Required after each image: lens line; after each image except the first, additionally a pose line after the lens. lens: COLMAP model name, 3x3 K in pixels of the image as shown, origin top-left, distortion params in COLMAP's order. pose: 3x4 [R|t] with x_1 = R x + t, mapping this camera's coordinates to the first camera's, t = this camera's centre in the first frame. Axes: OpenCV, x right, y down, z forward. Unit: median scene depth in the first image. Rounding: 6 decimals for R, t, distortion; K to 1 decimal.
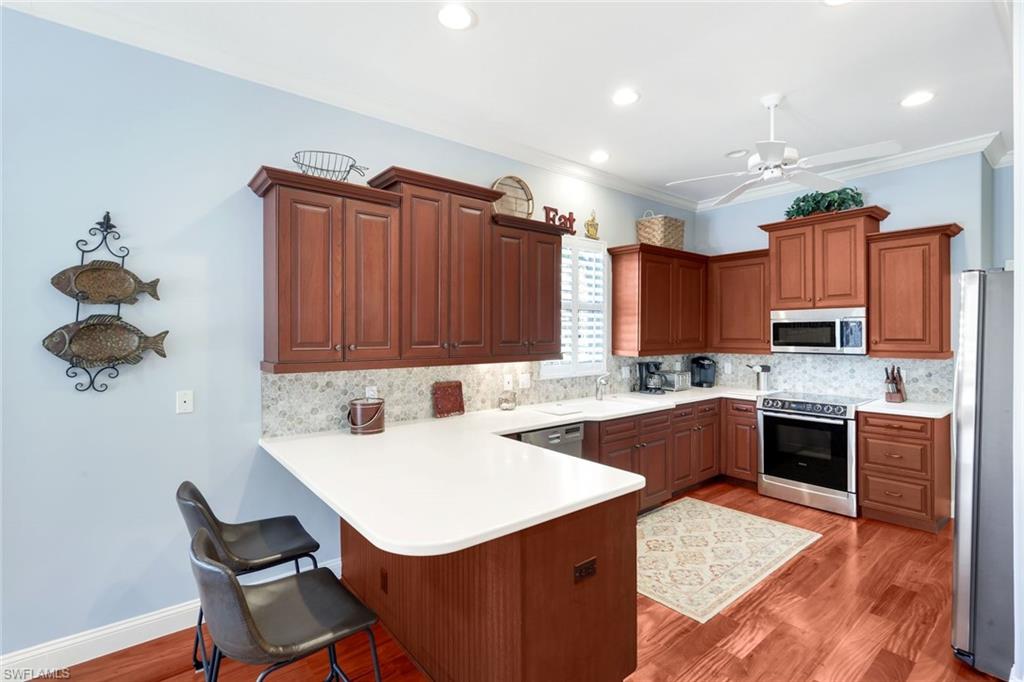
lens RADIAL K [[466.4, 0, 511.5], [0, 466.4, 335.7], [0, 0, 1]] dist [-0.000338, 0.000044]
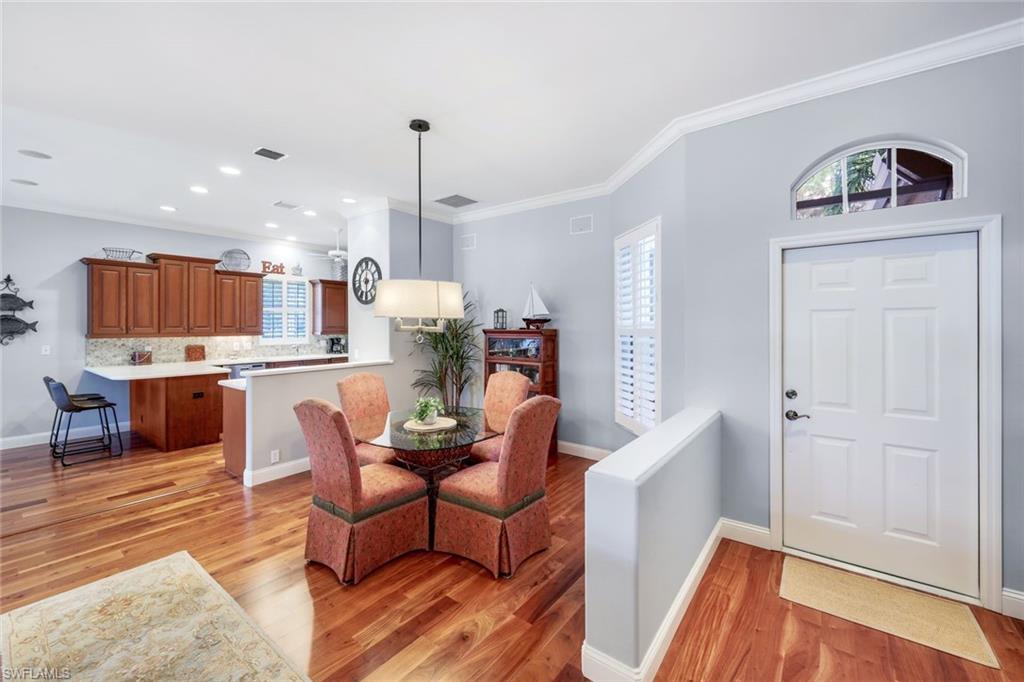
lens RADIAL K [[414.6, 0, 512.6], [0, 414.6, 327.0], [0, 0, 1]] dist [-0.001117, -0.000103]
pose [[0.970387, 0.001551, 0.241551, 0.864716], [-0.002265, 0.999994, 0.002681, 0.005784], [-0.241545, -0.003148, 0.970384, -1.277154]]
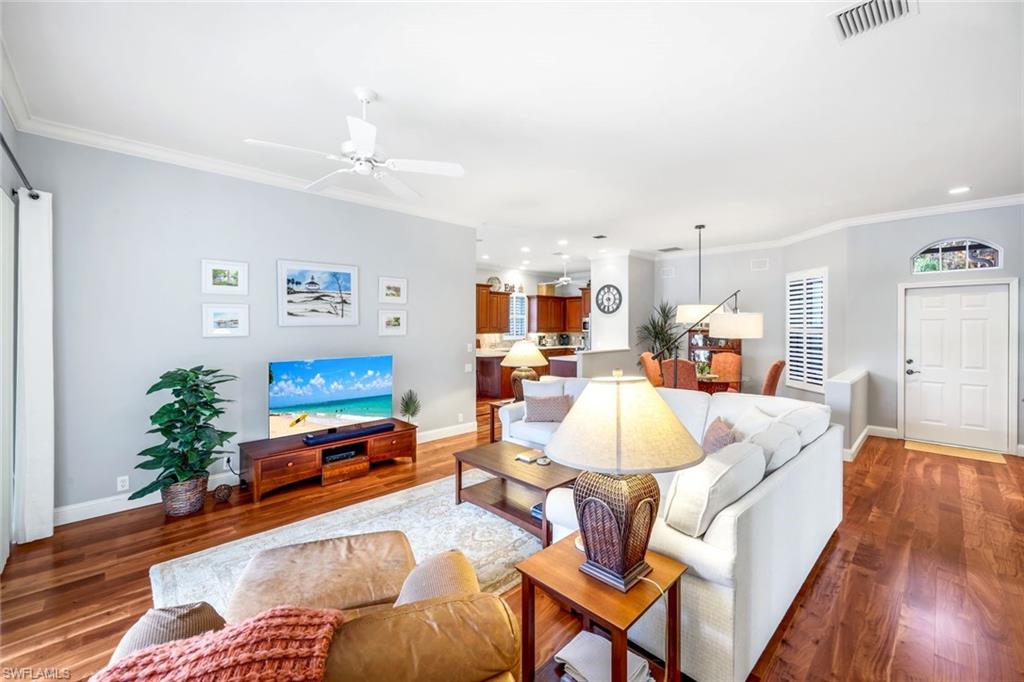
lens RADIAL K [[413.8, 0, 513.4], [0, 413.8, 331.5], [0, 0, 1]] dist [-0.000508, -0.000124]
pose [[0.995582, 0.004085, 0.093811, -0.155106], [-0.005023, 0.999940, 0.009769, 0.012864], [-0.093766, -0.010197, 0.995542, -2.127830]]
